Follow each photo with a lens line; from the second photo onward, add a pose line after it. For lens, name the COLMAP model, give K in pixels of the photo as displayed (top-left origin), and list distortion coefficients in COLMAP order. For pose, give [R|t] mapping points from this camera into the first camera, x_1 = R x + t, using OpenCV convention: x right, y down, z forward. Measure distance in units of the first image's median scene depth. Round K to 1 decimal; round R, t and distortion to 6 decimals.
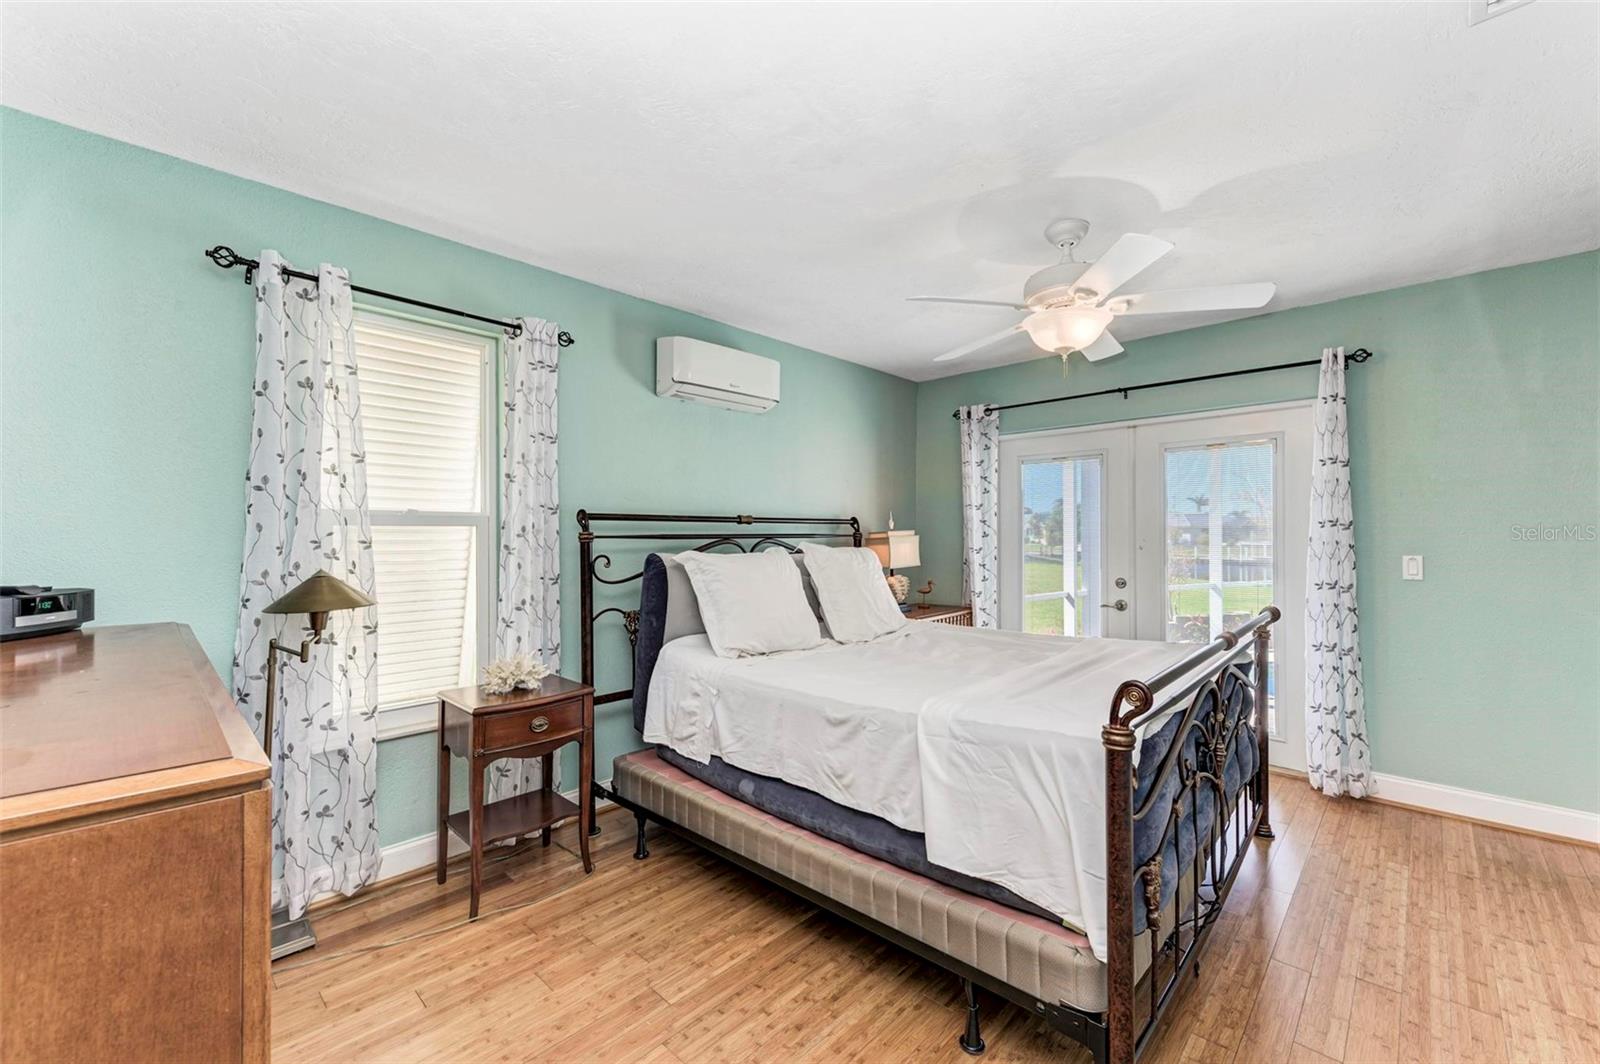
lens RADIAL K [[650.6, 0, 809.0], [0, 650.6, 533.0], [0, 0, 1]] dist [0.018629, 0.000004]
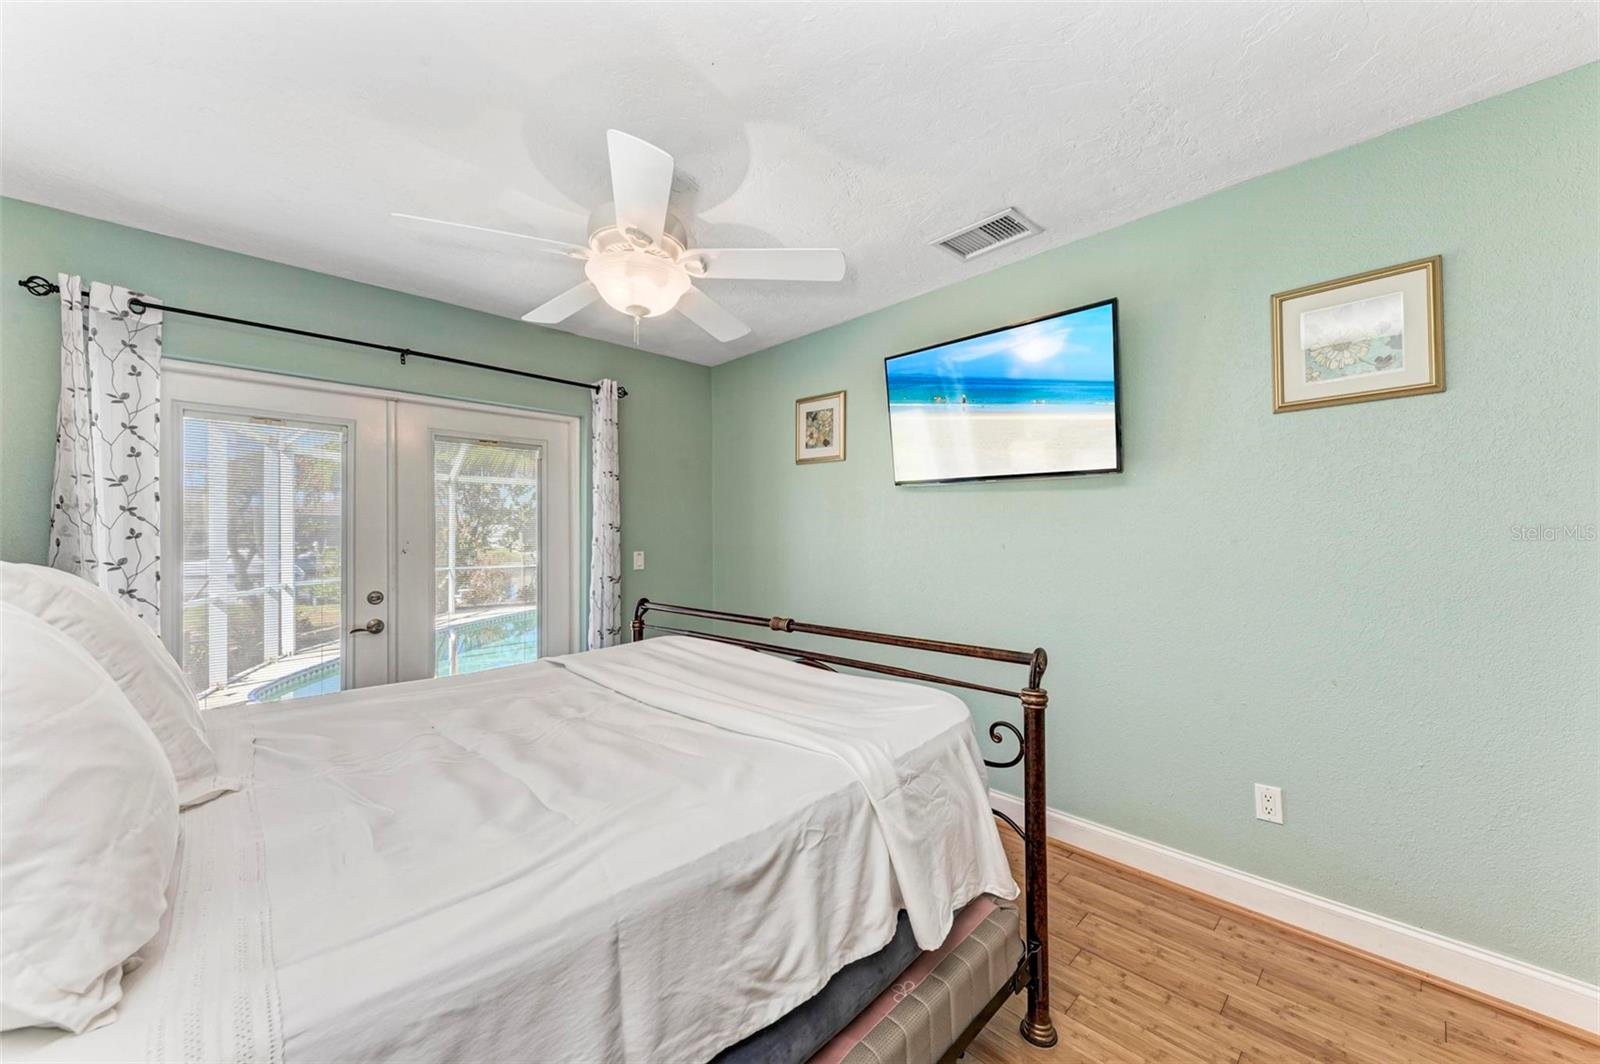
lens RADIAL K [[571.9, 0, 880.8], [0, 571.9, 545.5], [0, 0, 1]] dist [-0.000134, -0.000121]
pose [[0.043463, -0.012202, 0.998981, -0.174308], [0.000861, 0.999925, 0.012176, 0.006412], [-0.999055, 0.000331, 0.043470, 0.370679]]
